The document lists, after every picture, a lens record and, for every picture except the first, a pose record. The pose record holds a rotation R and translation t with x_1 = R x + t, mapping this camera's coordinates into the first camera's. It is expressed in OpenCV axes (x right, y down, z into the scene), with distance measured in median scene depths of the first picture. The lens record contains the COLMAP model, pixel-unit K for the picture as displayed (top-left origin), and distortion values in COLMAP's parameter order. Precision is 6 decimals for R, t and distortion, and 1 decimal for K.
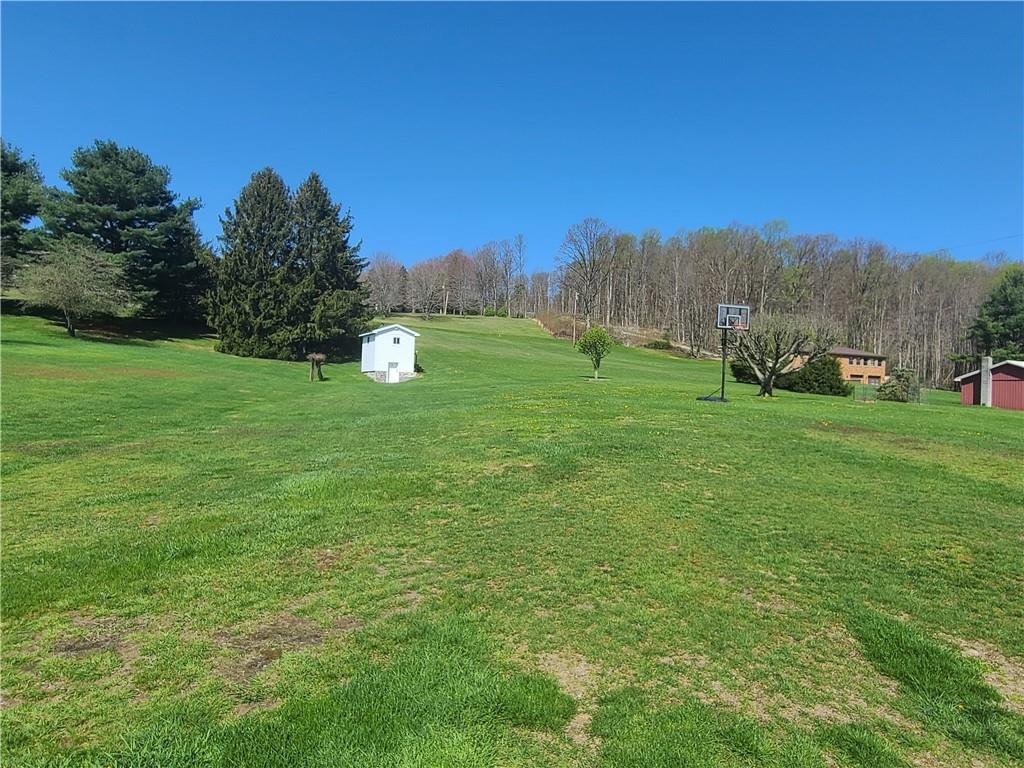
lens RADIAL K [[634.6, 0, 511.5], [0, 634.6, 383.9], [0, 0, 1]] dist [-0.001049, -0.003283]
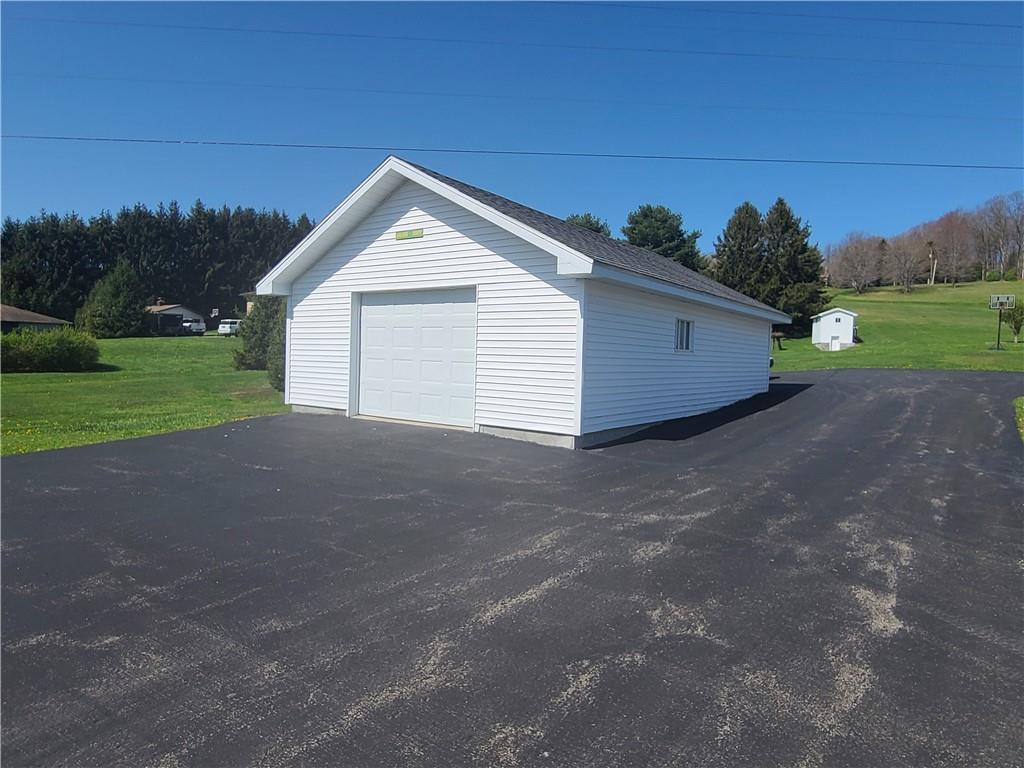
lens RADIAL K [[634.6, 0, 513.2], [0, 634.6, 381.9], [0, 0, 1]] dist [-0.001049, -0.003283]
pose [[0.749762, 0.007396, -0.661666, 0.170281], [0.011668, 0.999634, 0.024394, 0.020311], [0.661604, -0.026010, 0.749402, -0.424718]]
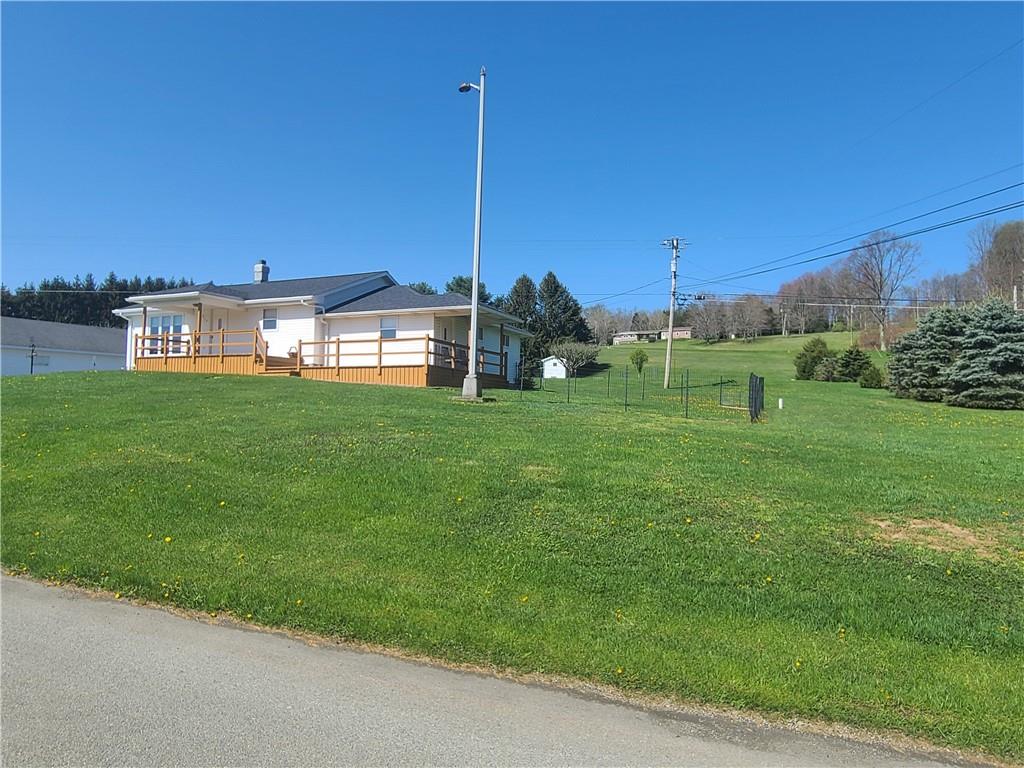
lens RADIAL K [[634.6, 0, 510.8], [0, 634.6, 380.3], [0, 0, 1]] dist [-0.001049, -0.003283]
pose [[0.760816, -0.055275, -0.646609, 0.769164], [0.021892, 0.997985, -0.059553, 0.071687], [0.648598, 0.031153, 0.760493, -0.414579]]
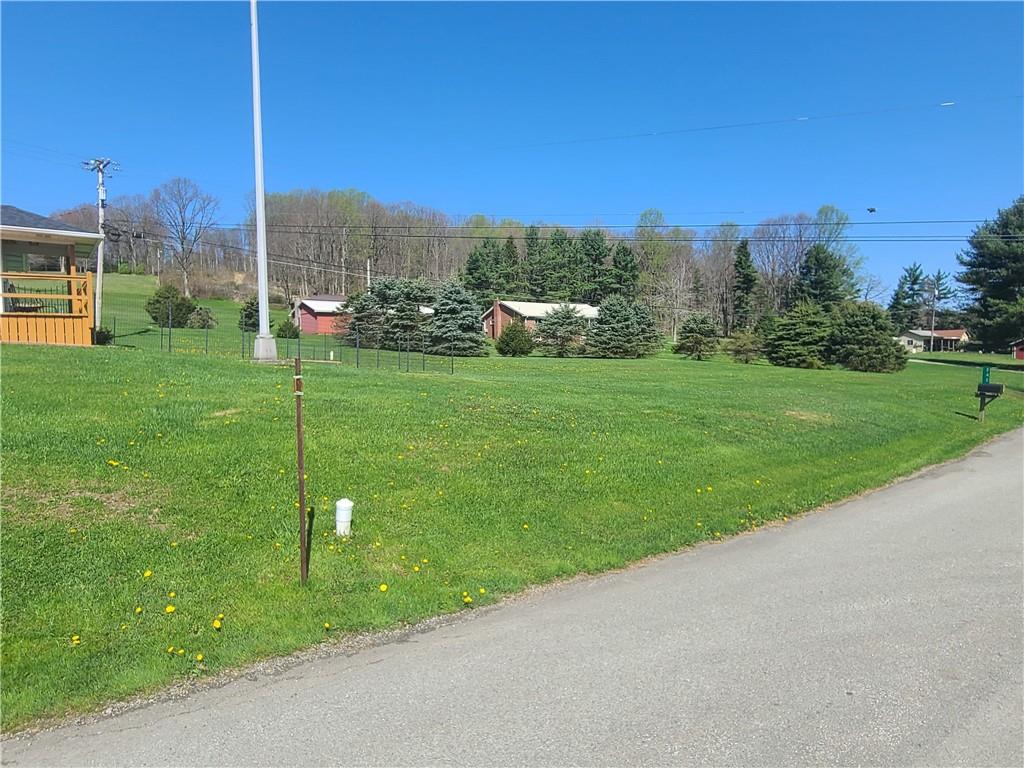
lens RADIAL K [[634.6, 0, 520.8], [0, 634.6, 386.5], [0, 0, 1]] dist [-0.001049, -0.003283]
pose [[0.930168, -0.067325, 0.360908, 0.599555], [0.042353, 0.996156, 0.076672, 0.059203], [-0.364683, -0.056032, 0.929444, -0.469545]]
